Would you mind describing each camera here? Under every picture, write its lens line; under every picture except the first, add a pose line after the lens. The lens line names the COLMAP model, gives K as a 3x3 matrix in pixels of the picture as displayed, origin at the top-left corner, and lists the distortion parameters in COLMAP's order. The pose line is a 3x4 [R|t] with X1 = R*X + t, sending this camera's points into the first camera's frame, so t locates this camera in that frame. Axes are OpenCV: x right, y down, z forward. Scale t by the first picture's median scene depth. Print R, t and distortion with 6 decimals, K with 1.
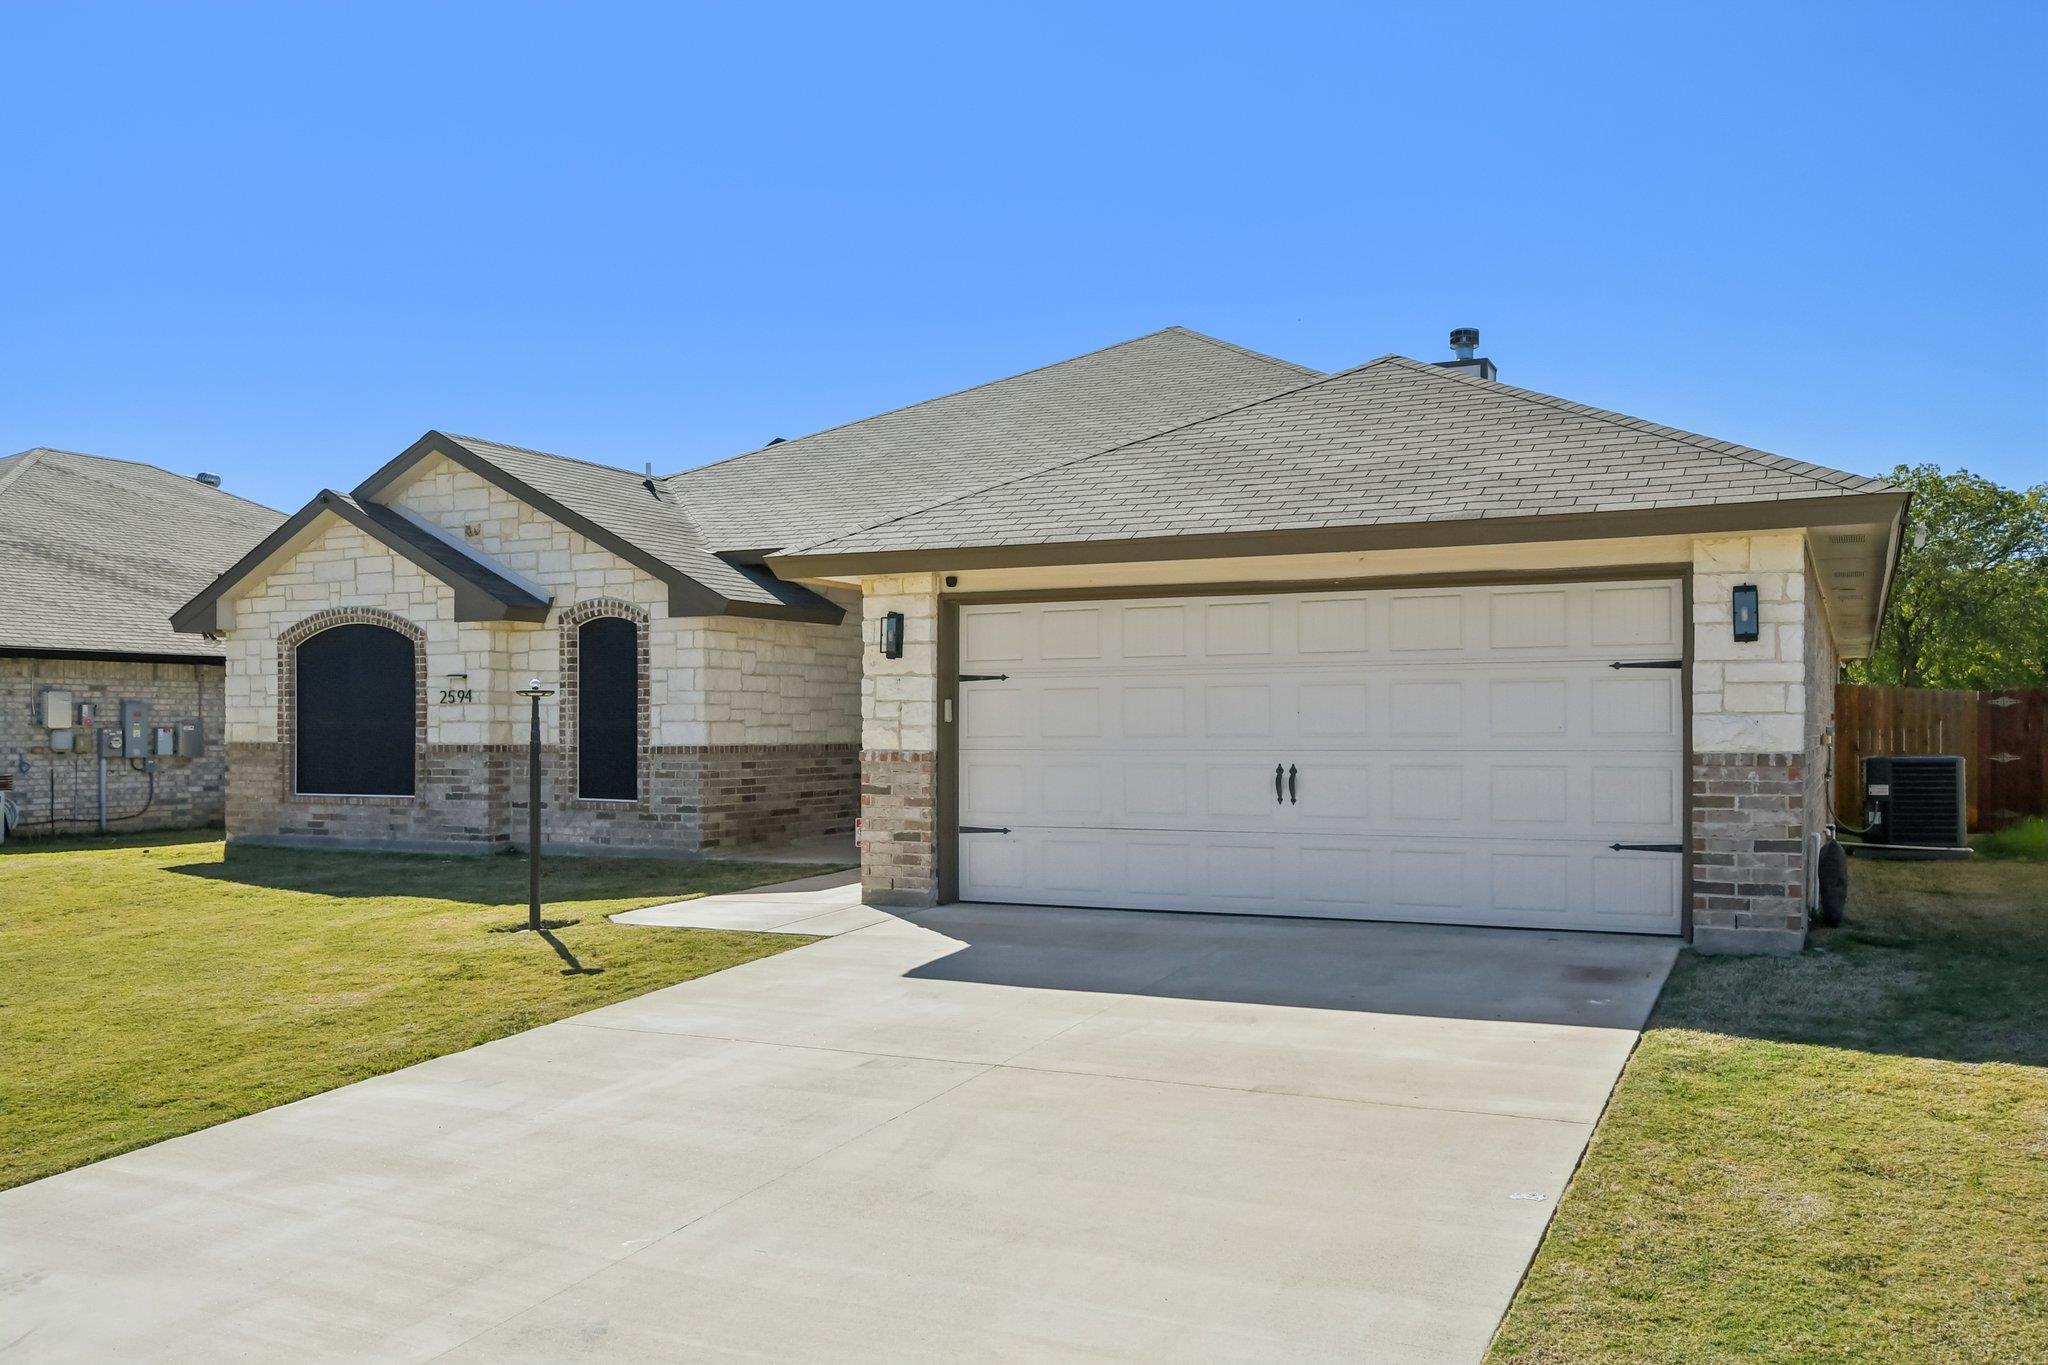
lens RADIAL K [[1623.4, 0, 1024.5], [0, 1623.4, 690.0], [0, 0, 1]] dist [-0.000718, -0.000023]
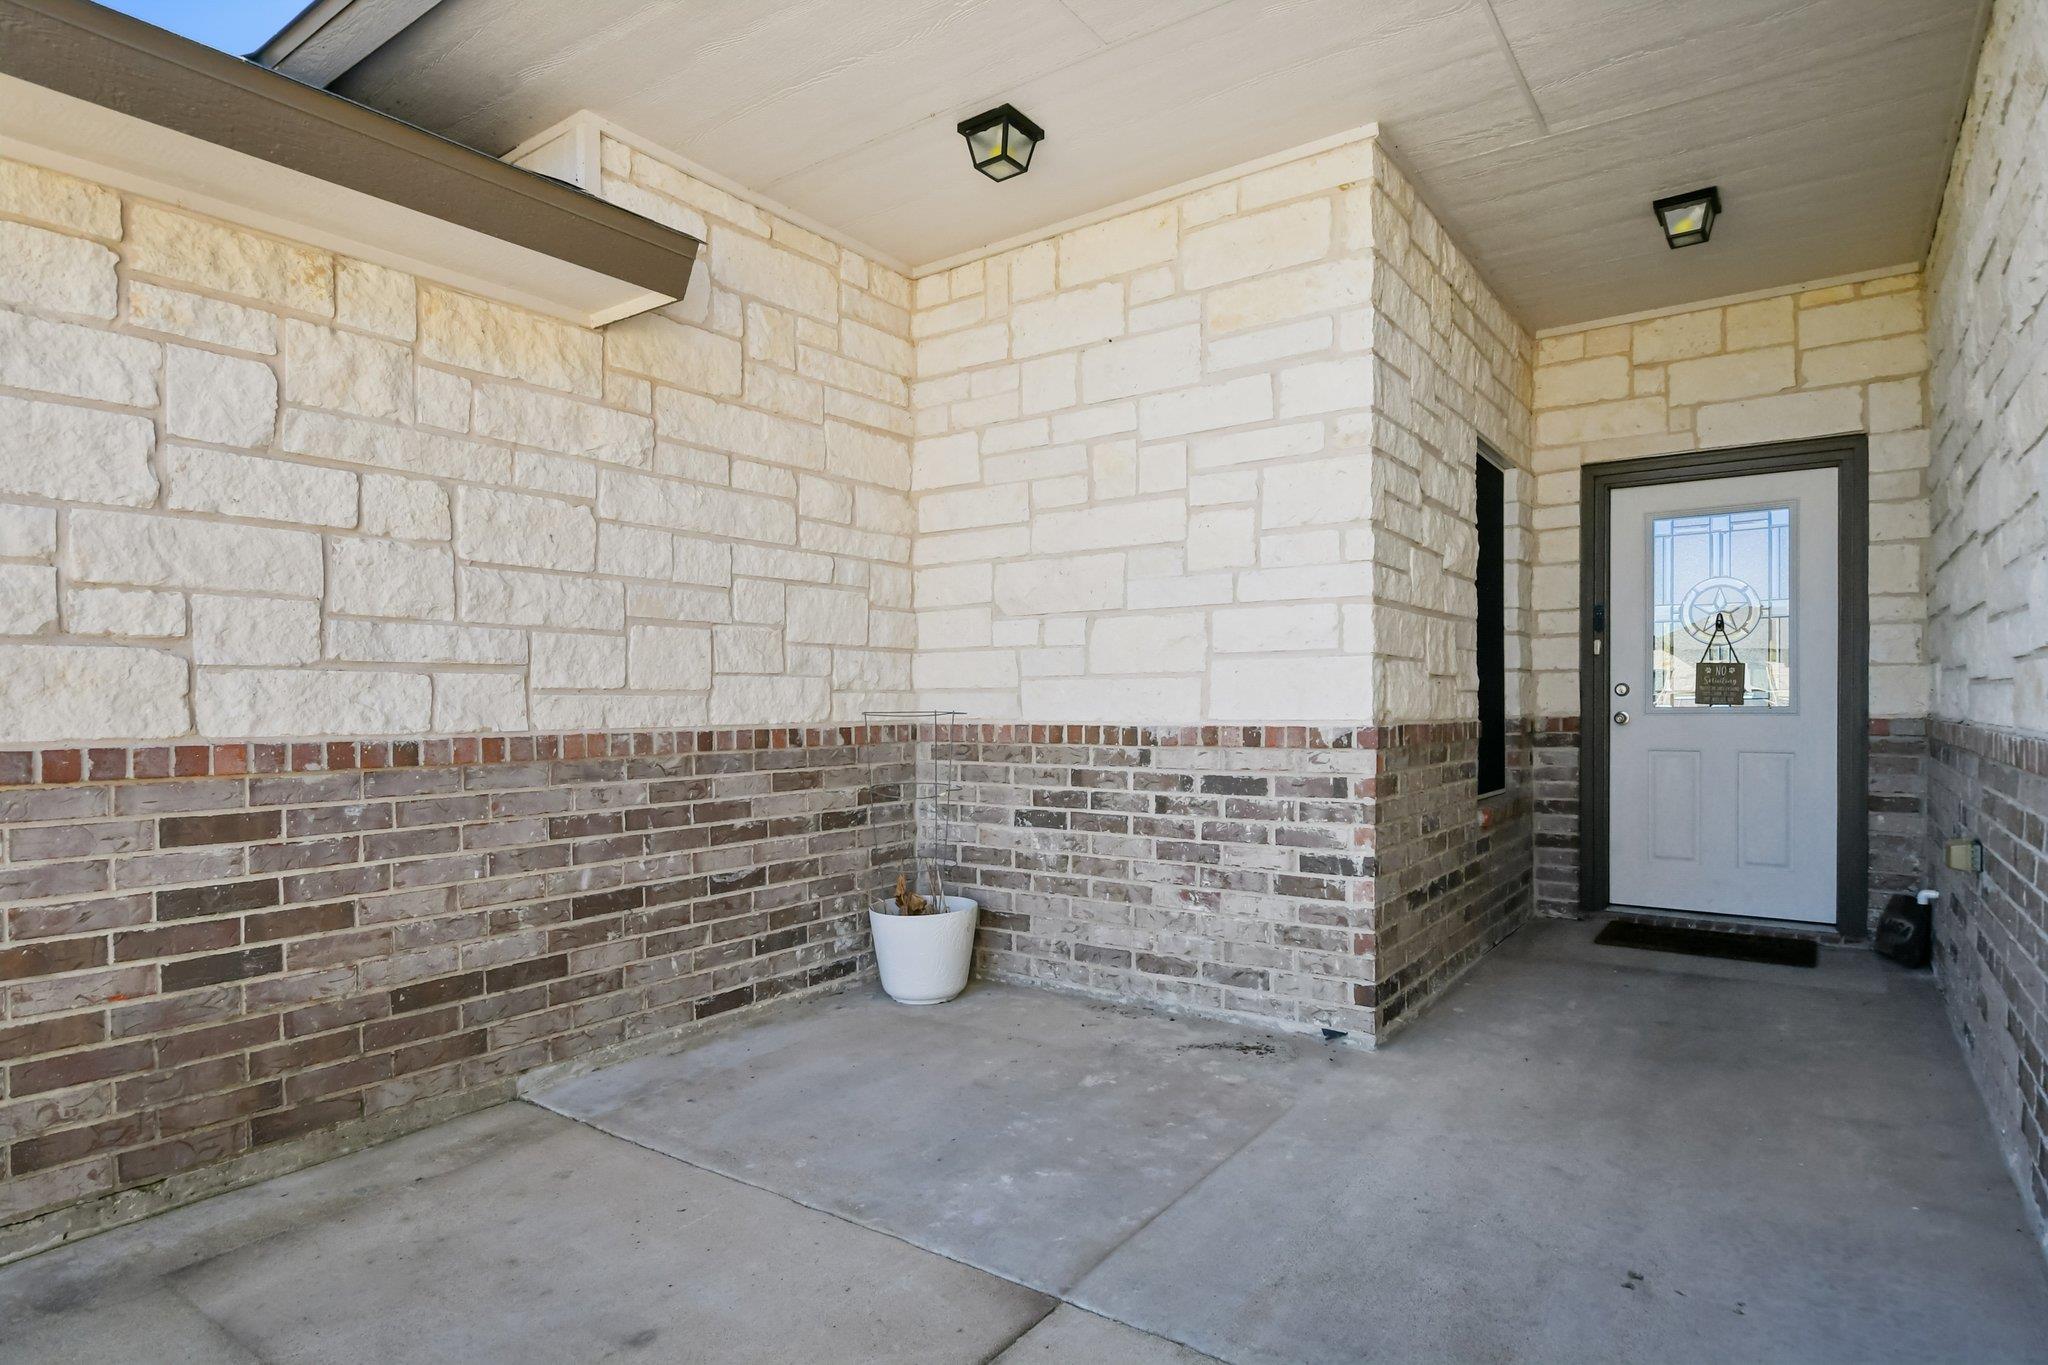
lens RADIAL K [[1105.5, 0, 1021.5], [0, 1105.5, 692.1], [0, 0, 1]] dist [0.001067, 0.000126]
pose [[0.987223, -0.003497, -0.159304, -0.027727], [0.005725, 0.999892, 0.013530, 0.023979], [0.159239, -0.014269, 0.987137, 0.825256]]
